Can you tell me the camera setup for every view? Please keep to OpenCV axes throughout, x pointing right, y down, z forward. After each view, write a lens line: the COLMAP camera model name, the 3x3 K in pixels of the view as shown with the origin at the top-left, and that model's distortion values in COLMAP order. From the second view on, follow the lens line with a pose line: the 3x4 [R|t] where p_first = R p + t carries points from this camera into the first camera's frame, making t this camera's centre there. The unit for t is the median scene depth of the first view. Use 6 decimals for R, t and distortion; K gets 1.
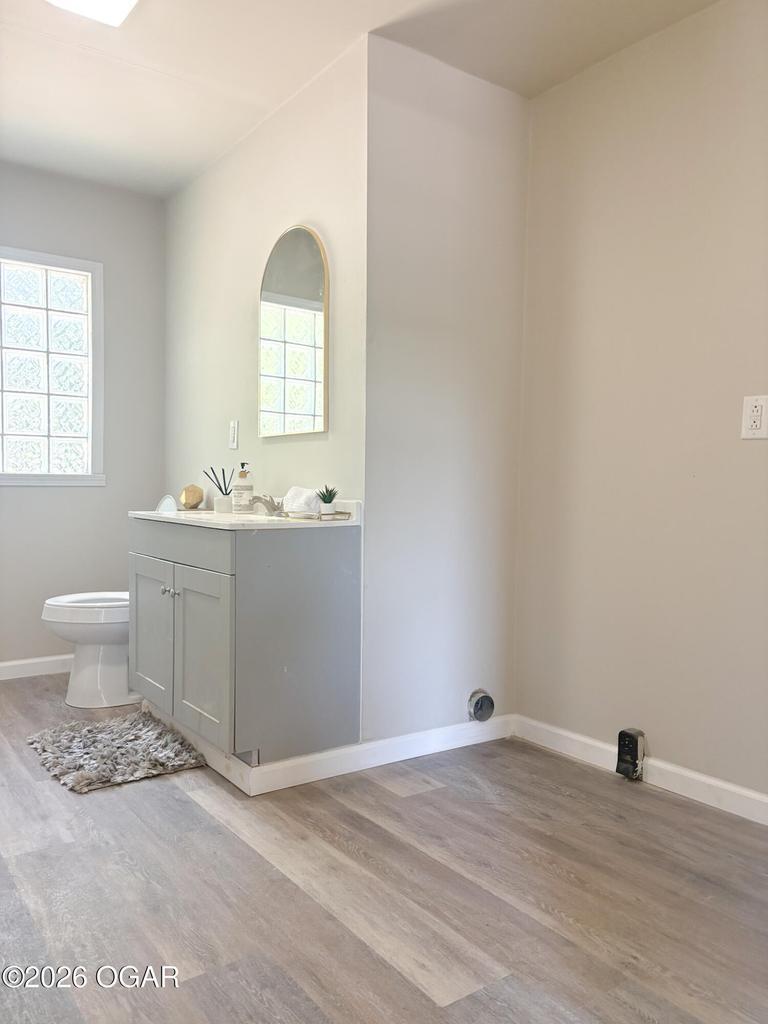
lens RADIAL K [[784.9, 0, 384.0], [0, 784.9, 512.0], [0, 0, 1]] dist [0.006616, 0.004170]
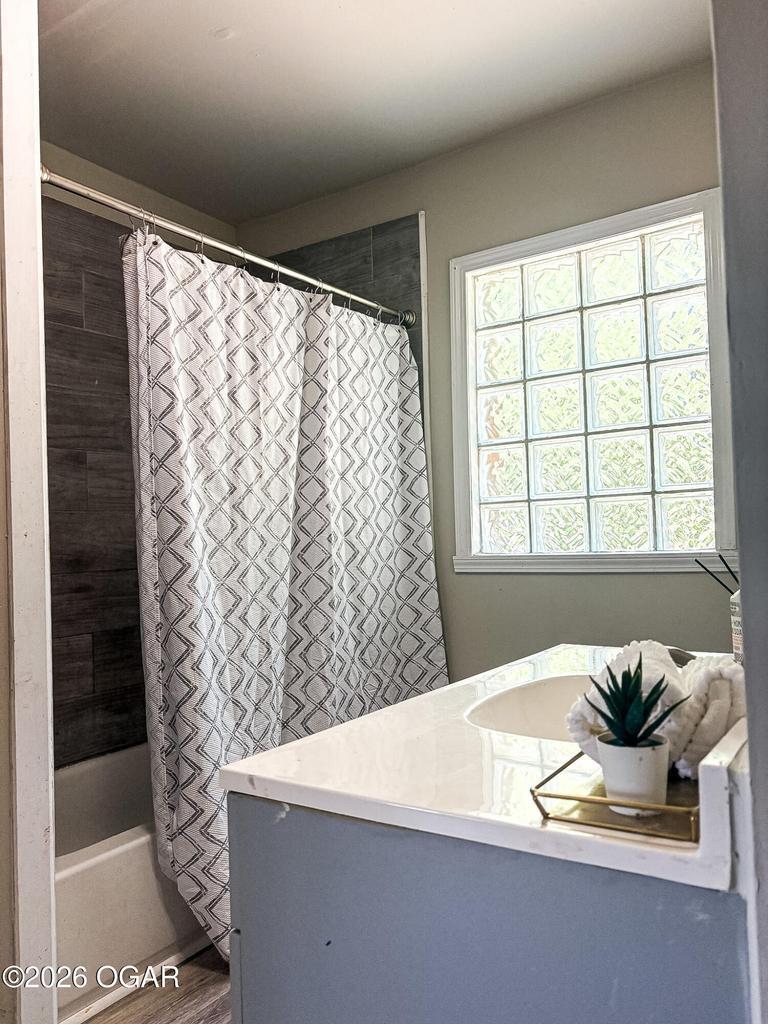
lens RADIAL K [[787.8, 0, 384.0], [0, 787.8, 512.0], [0, 0, 1]] dist [-0.029175, -0.003651]
pose [[0.333950, -0.052627, -0.941120, 0.132846], [0.004434, 0.998517, -0.054263, -0.068058], [0.942580, 0.013949, 0.333688, 0.835559]]
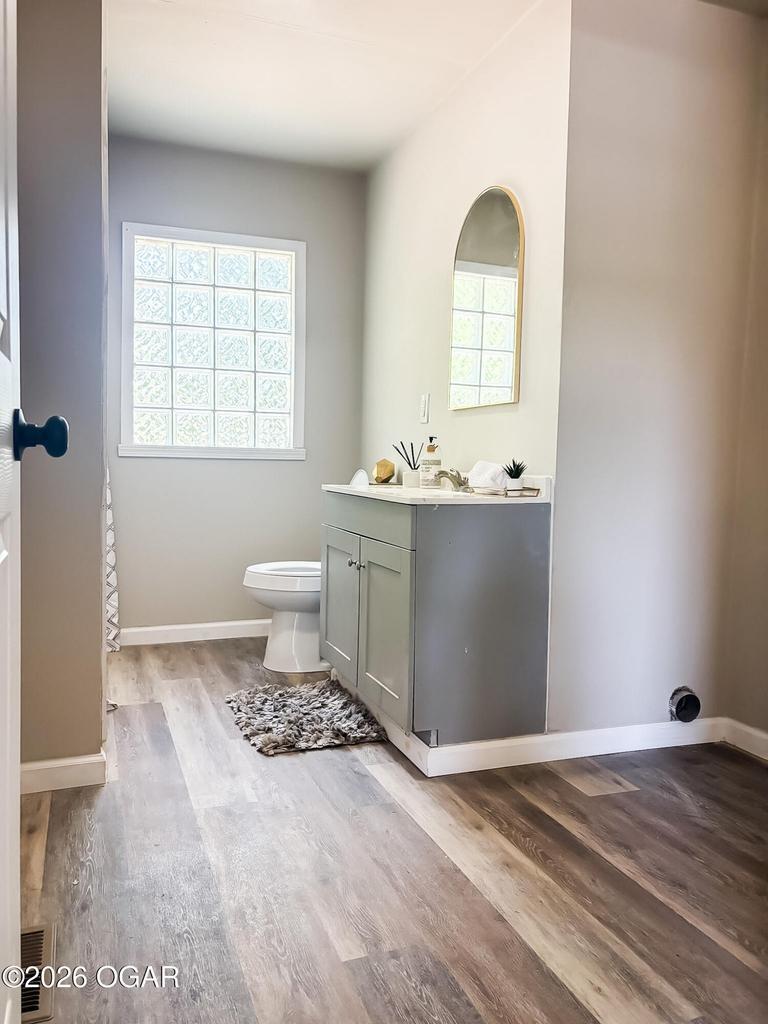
lens RADIAL K [[777.3, 0, 384.0], [0, 777.3, 512.0], [0, 0, 1]] dist [0.047702, -0.052061]
pose [[0.964778, 0.024515, -0.261922, 0.023242], [-0.016780, 0.999356, 0.031728, 0.001868], [0.262531, -0.026215, 0.964567, 0.052574]]
